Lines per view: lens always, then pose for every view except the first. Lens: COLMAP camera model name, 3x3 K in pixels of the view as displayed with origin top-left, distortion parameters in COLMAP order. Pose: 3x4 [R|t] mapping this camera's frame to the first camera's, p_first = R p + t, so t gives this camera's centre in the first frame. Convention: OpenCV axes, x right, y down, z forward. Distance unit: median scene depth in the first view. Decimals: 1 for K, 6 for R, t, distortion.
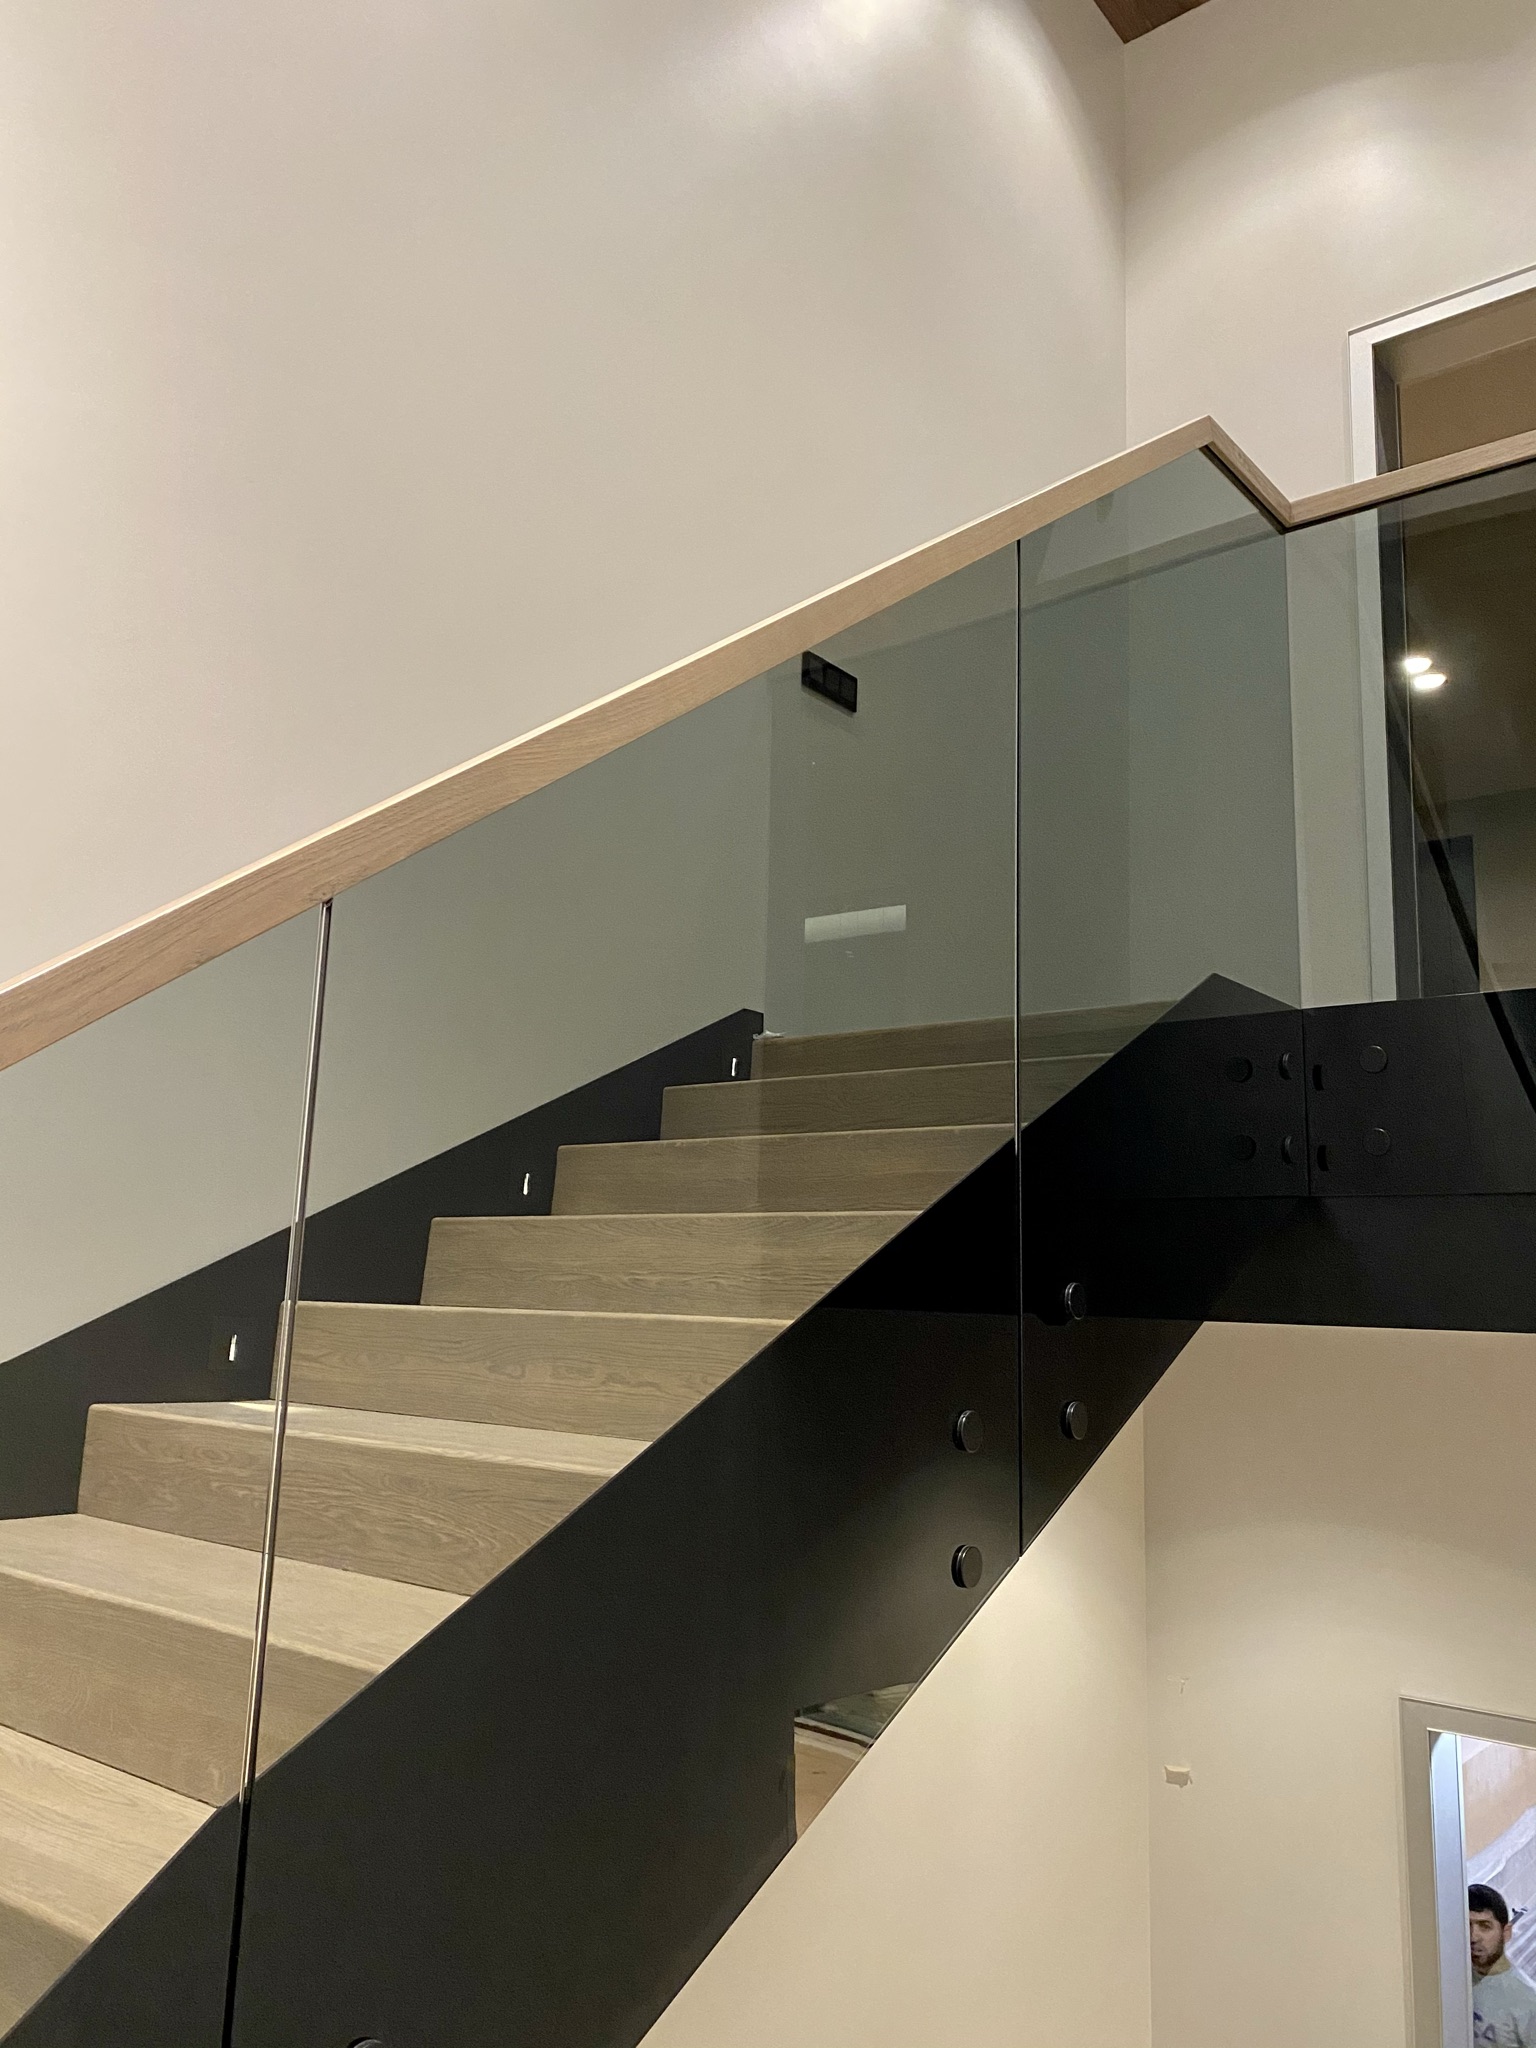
lens RADIAL K [[1515.5, 0, 749.0], [0, 1515.5, 1018.2], [0, 0, 1]] dist [0.029481, -0.033728]
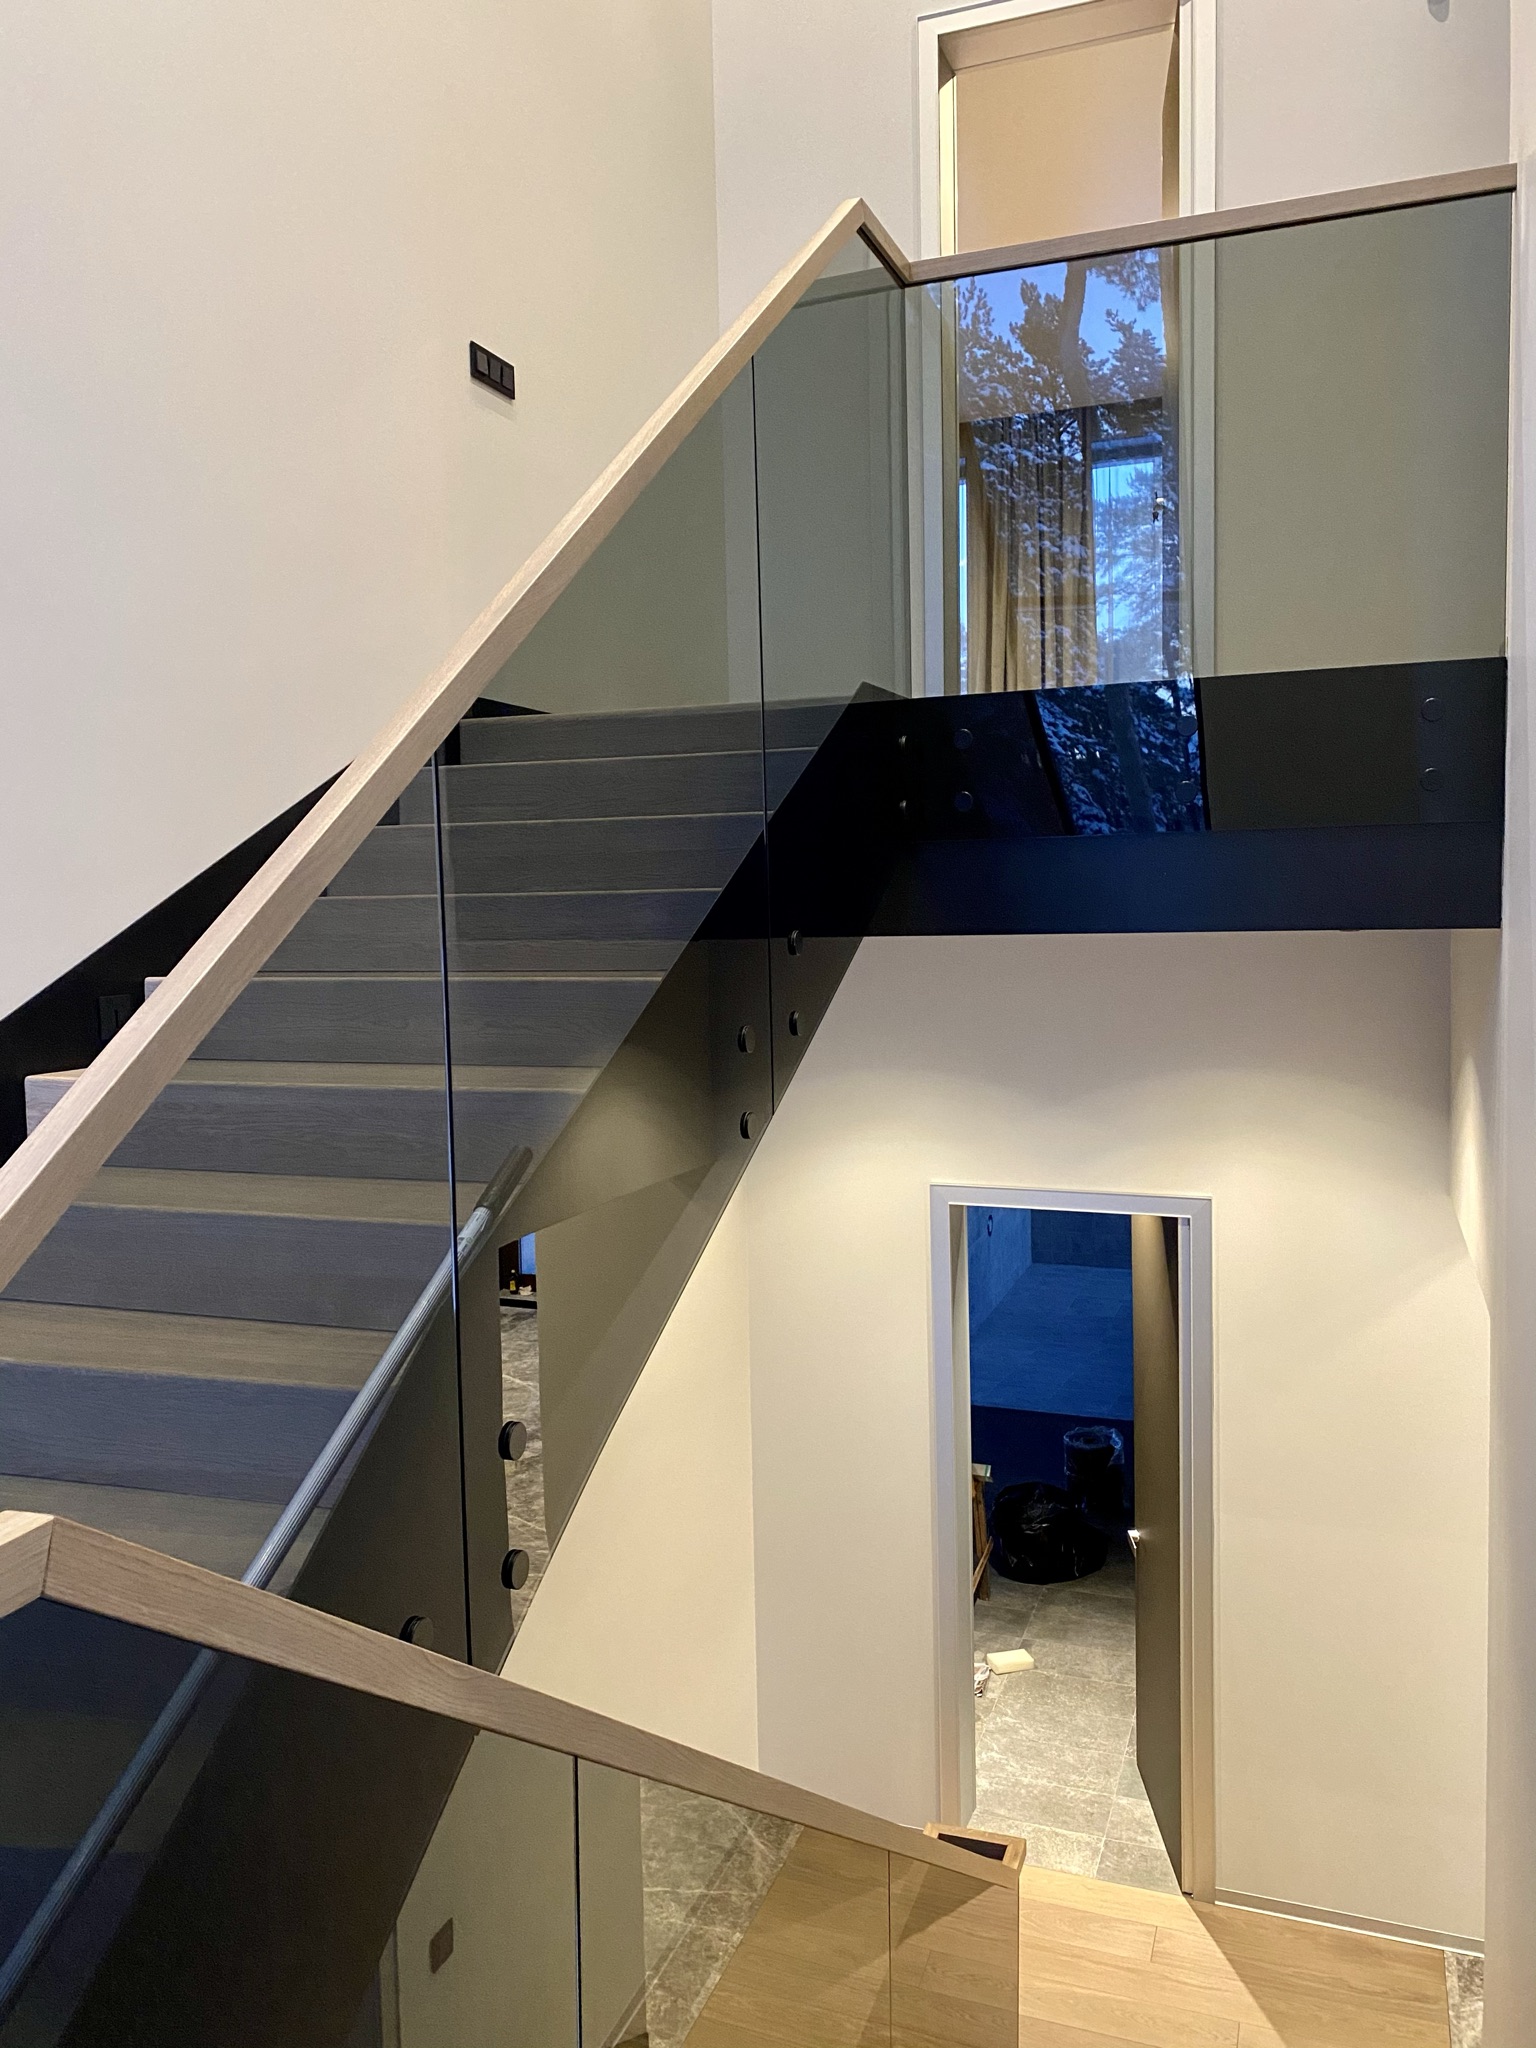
lens RADIAL K [[1515.5, 0, 749.0], [0, 1515.5, 1018.2], [0, 0, 1]] dist [0.029481, -0.033728]
pose [[0.944941, -0.084695, 0.316091, -0.246784], [-0.003190, 0.963497, 0.267699, -0.108861], [-0.327226, -0.253968, 0.910178, -0.256427]]
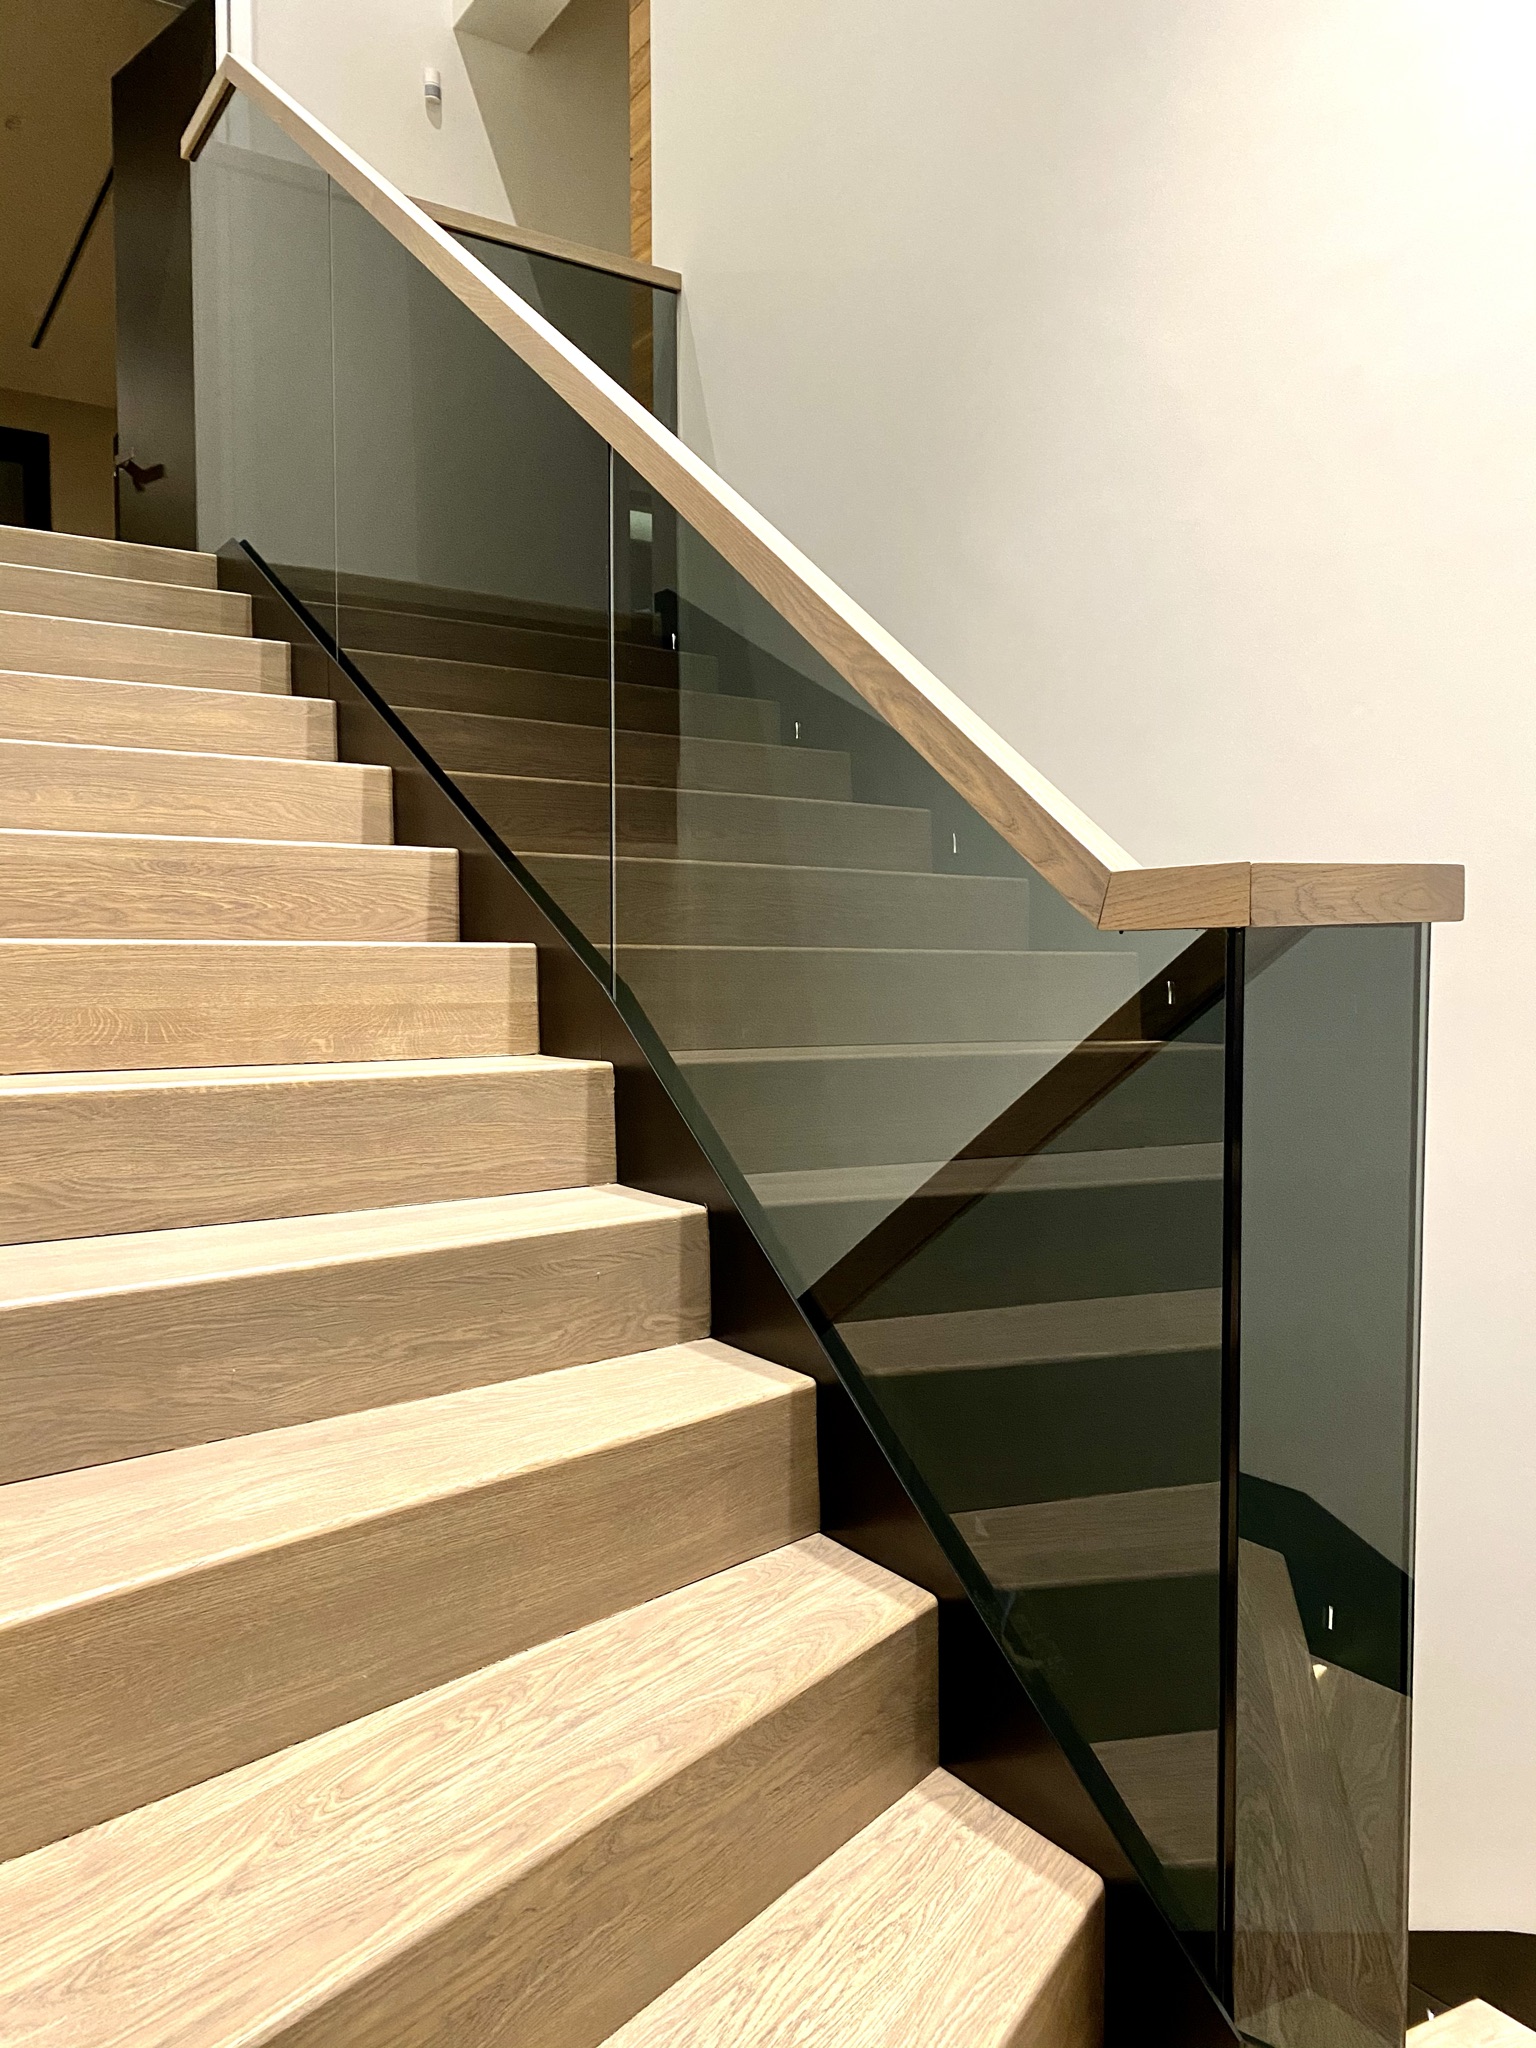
lens RADIAL K [[1515.5, 0, 749.0], [0, 1515.5, 1018.2], [0, 0, 1]] dist [0.029481, -0.033728]
pose [[0.300218, -0.066396, 0.951557, -0.896065], [-0.160334, 0.979869, 0.118957, 0.155126], [-0.940299, -0.188280, 0.283529, 0.167936]]
